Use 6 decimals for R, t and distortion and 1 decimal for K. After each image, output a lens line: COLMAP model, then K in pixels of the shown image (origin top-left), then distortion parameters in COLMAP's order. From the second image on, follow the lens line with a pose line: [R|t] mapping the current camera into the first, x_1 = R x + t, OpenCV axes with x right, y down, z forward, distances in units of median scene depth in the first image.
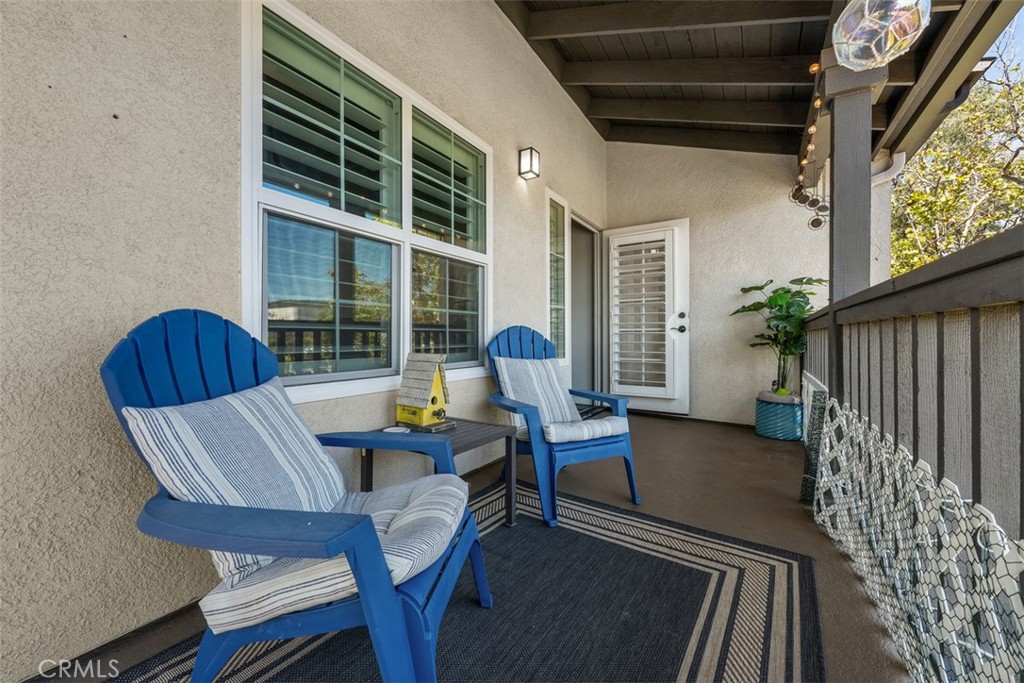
lens RADIAL K [[391.9, 0, 506.9], [0, 391.9, 332.6], [0, 0, 1]] dist [-0.001749, -0.000359]
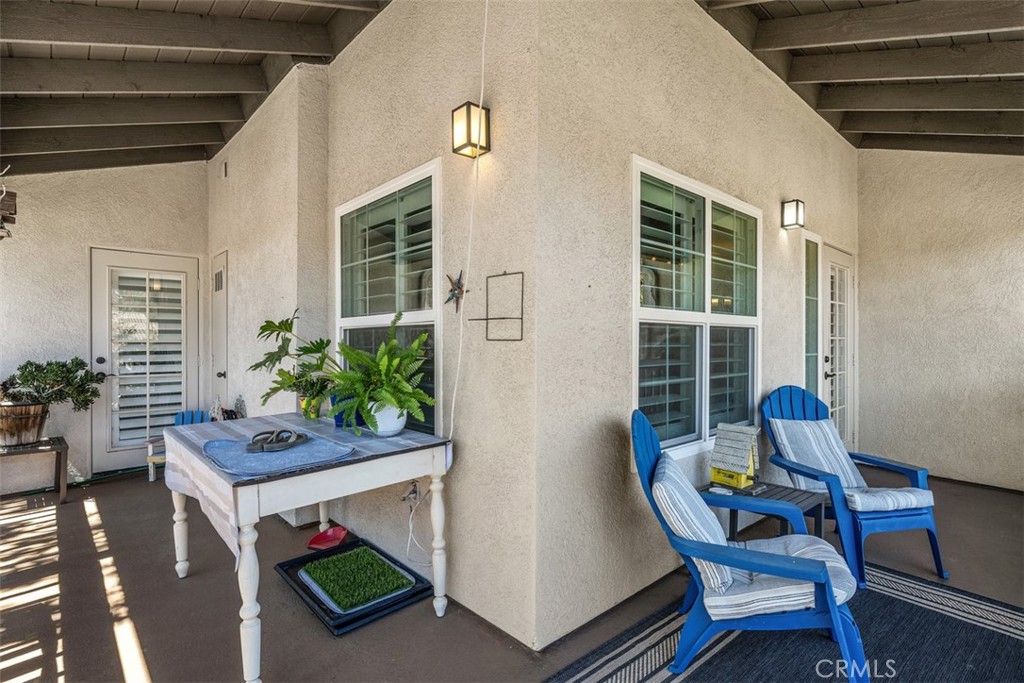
lens RADIAL K [[497.1, 0, 506.9], [0, 497.1, 338.8], [0, 0, 1]] dist [-0.001091, -0.001672]
pose [[0.963456, 0.000180, -0.267867, -0.424759], [0.001381, 0.999983, 0.005640, -0.190827], [0.267864, -0.005804, 0.963439, -0.539609]]
